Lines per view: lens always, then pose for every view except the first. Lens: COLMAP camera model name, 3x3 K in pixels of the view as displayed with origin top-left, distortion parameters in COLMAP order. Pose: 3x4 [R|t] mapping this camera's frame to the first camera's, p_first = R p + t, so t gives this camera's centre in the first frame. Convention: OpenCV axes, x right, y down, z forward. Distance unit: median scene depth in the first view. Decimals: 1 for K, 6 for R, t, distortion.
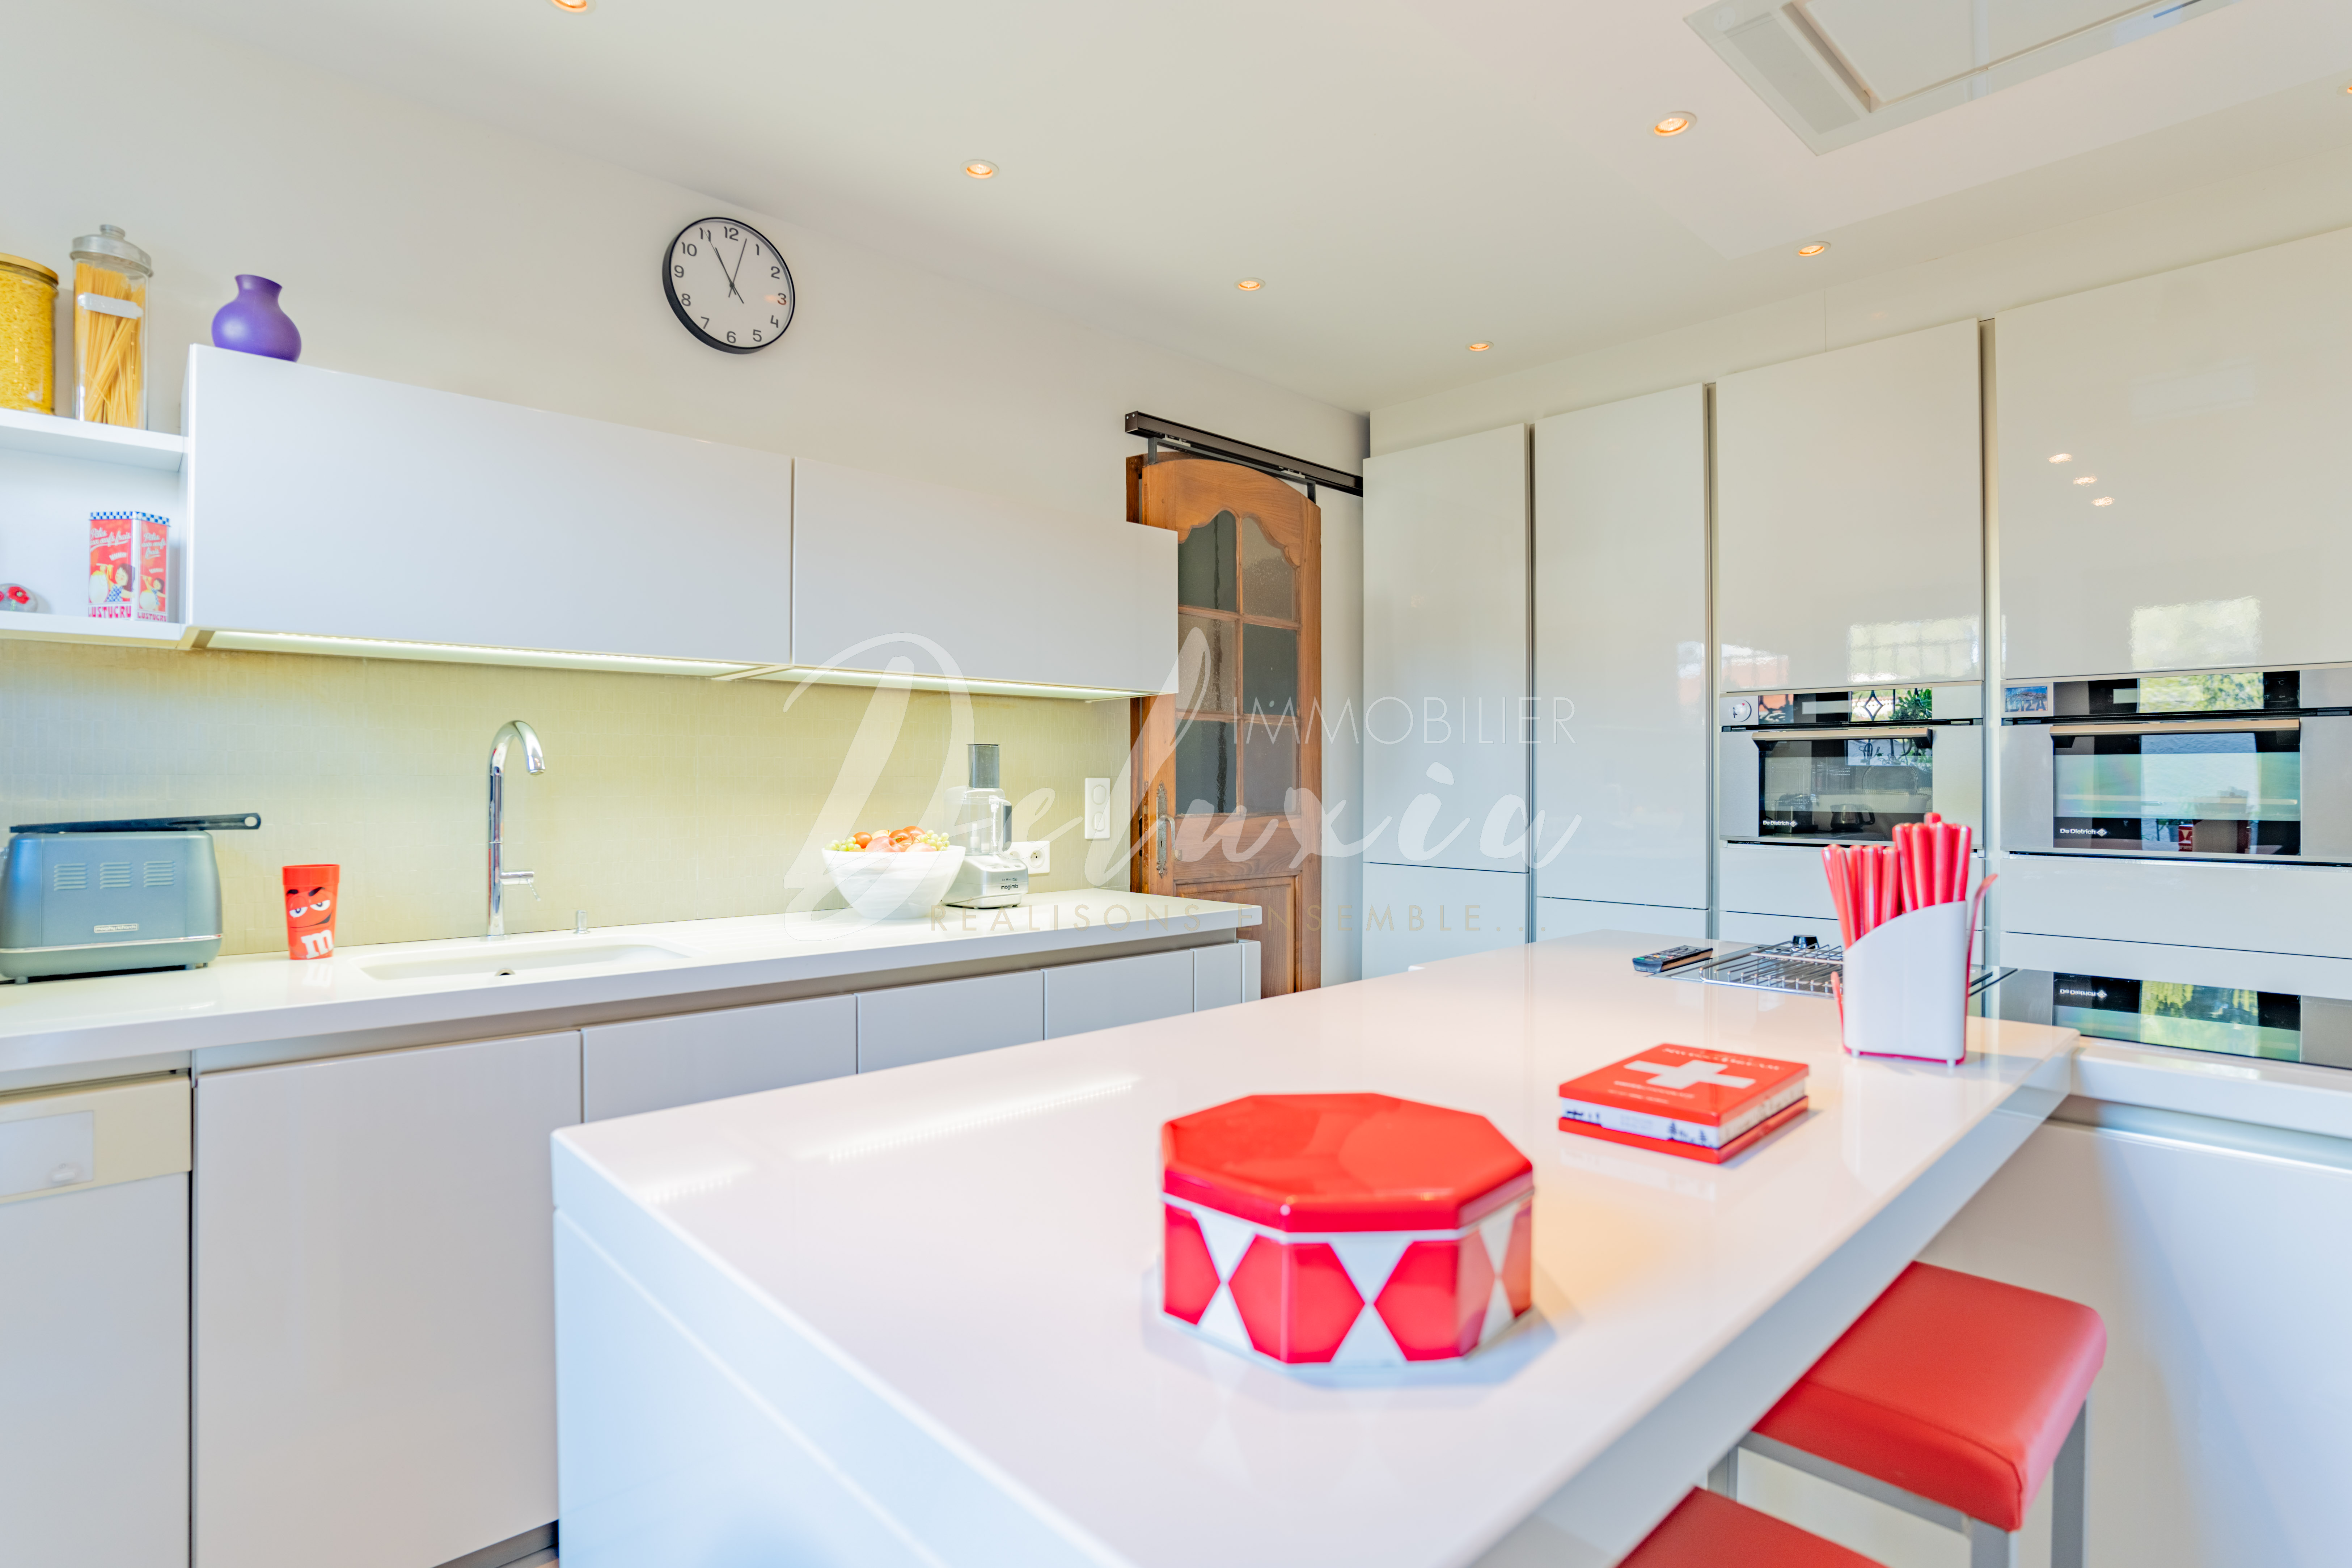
lens RADIAL K [[1162.6, 0, 1180.8], [0, 1162.6, 781.9], [0, 0, 1]] dist [-0.099568, 0.041481]
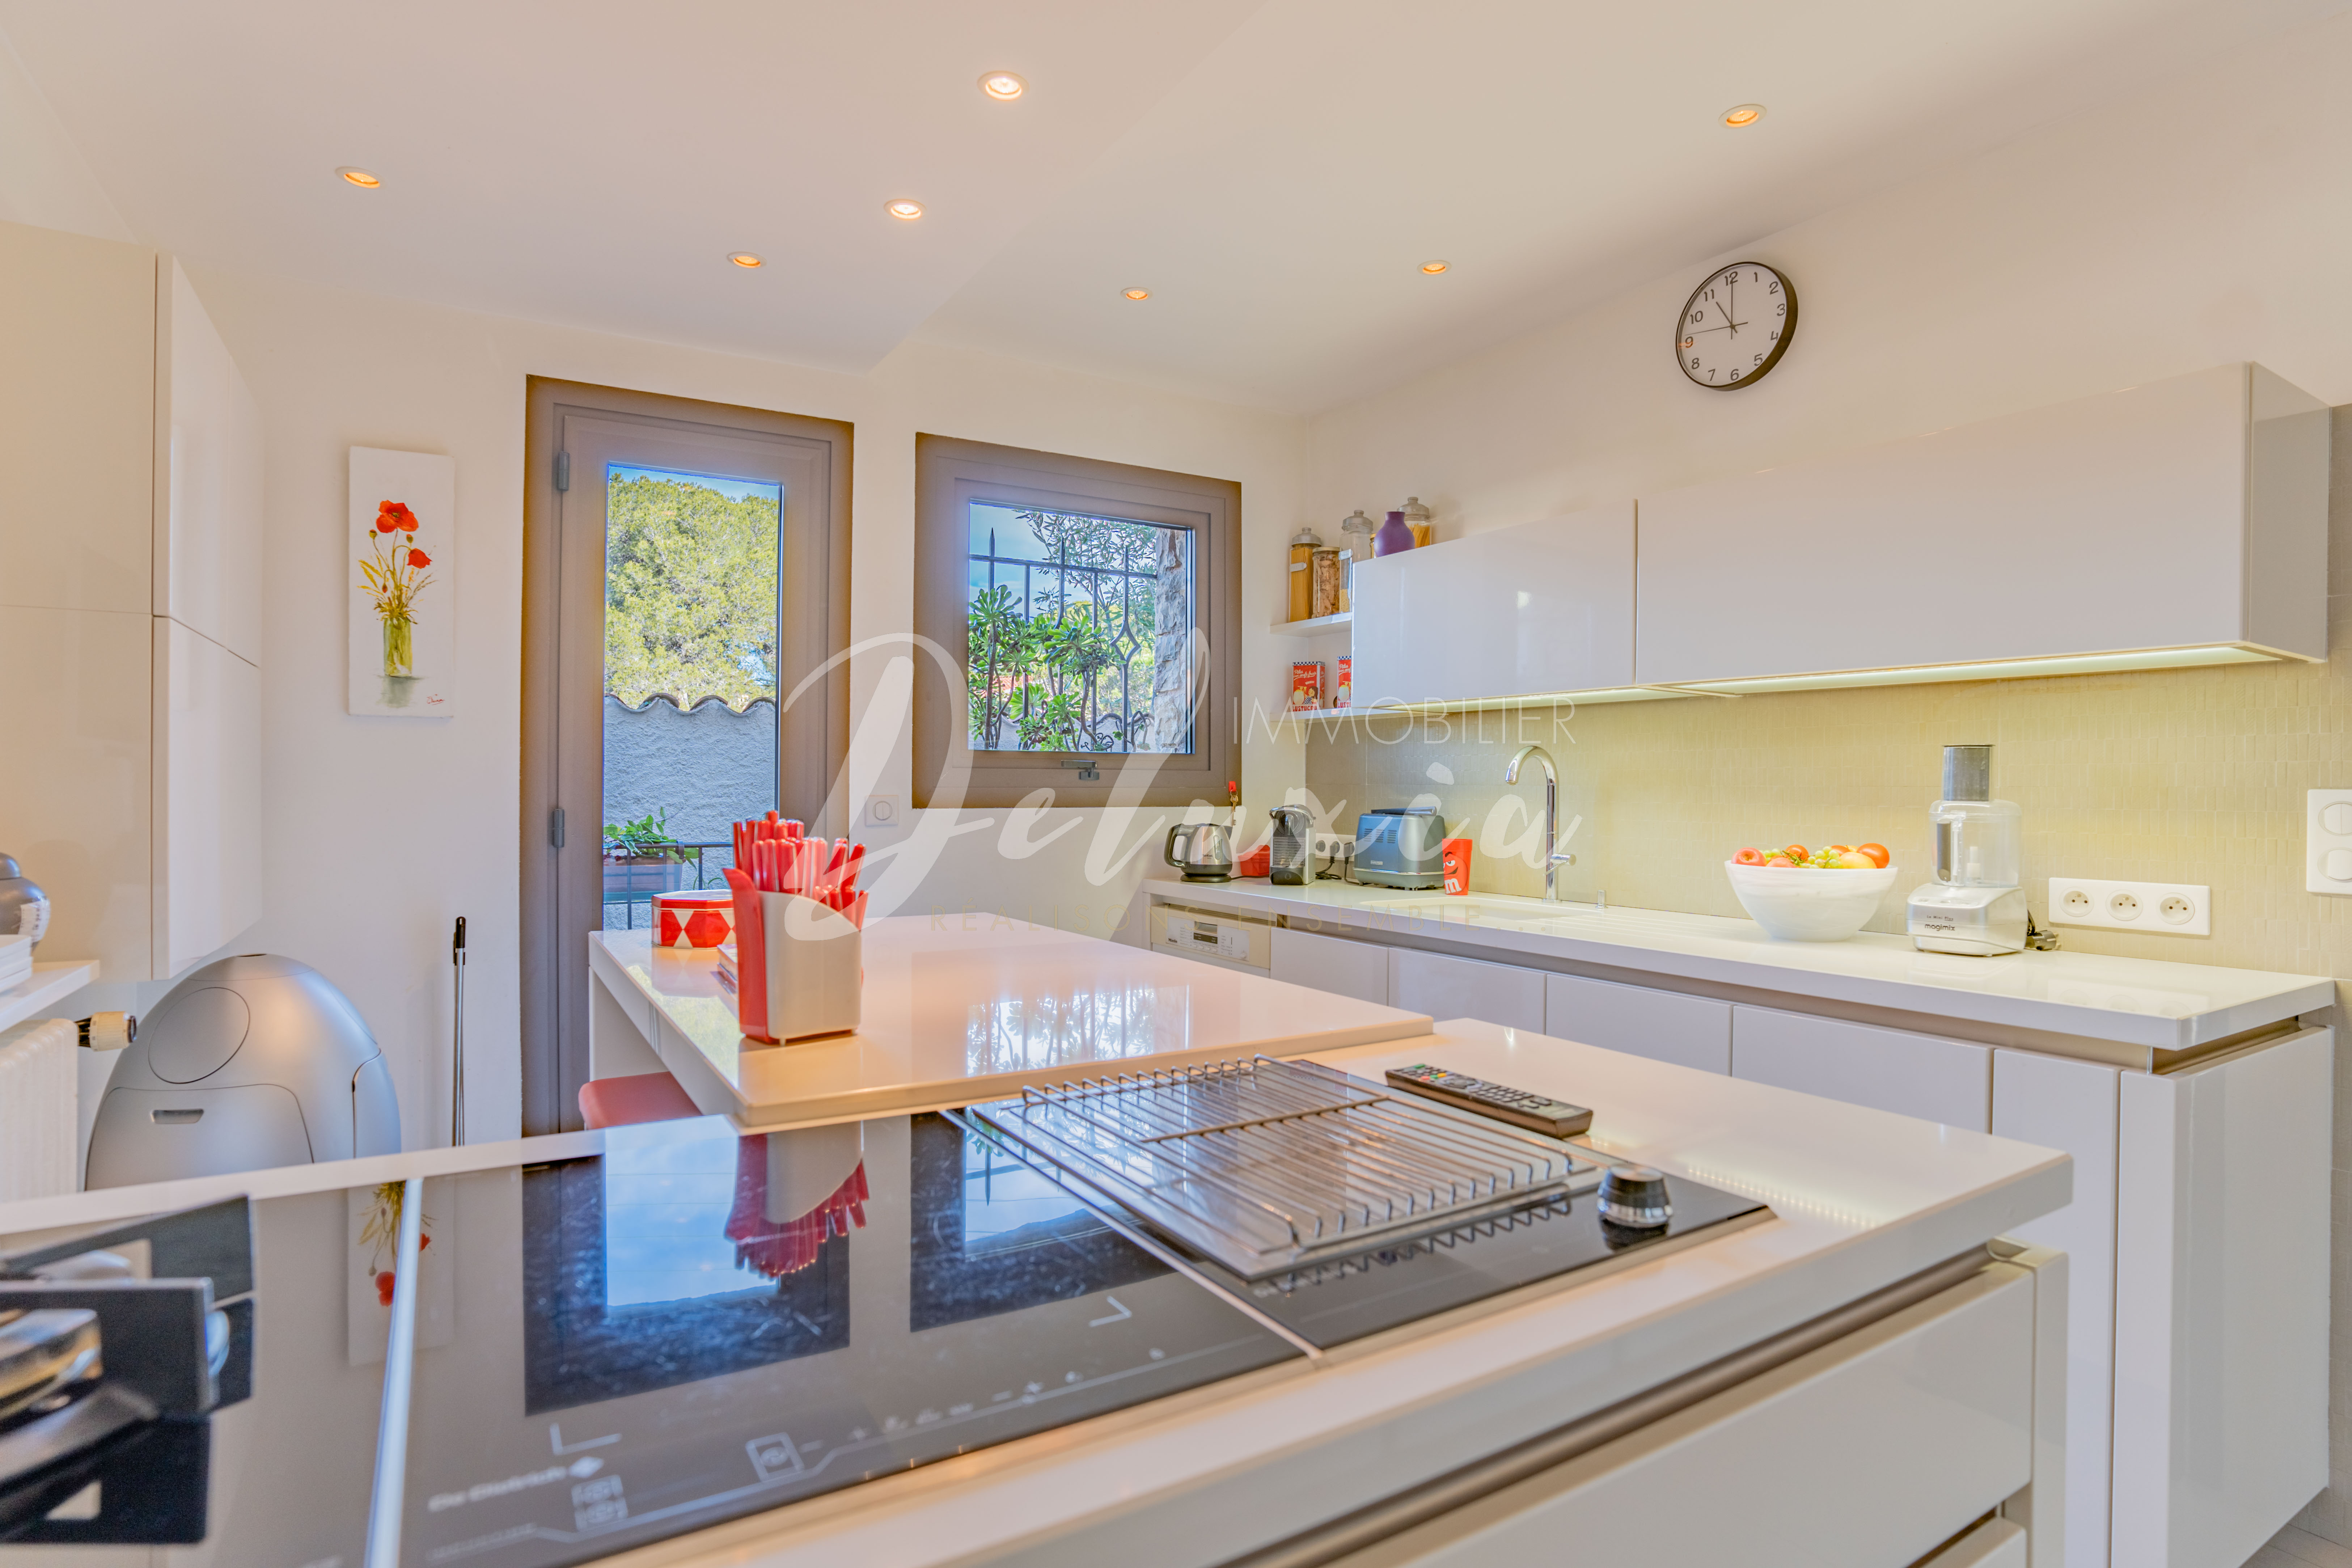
lens RADIAL K [[1162.6, 0, 1180.8], [0, 1162.6, 781.9], [0, 0, 1]] dist [-0.099568, 0.041481]
pose [[-0.200684, -0.007301, -0.979629, 0.741249], [-0.011306, 0.999923, -0.005136, 0.002641], [0.979591, 0.010045, -0.200751, 0.700138]]
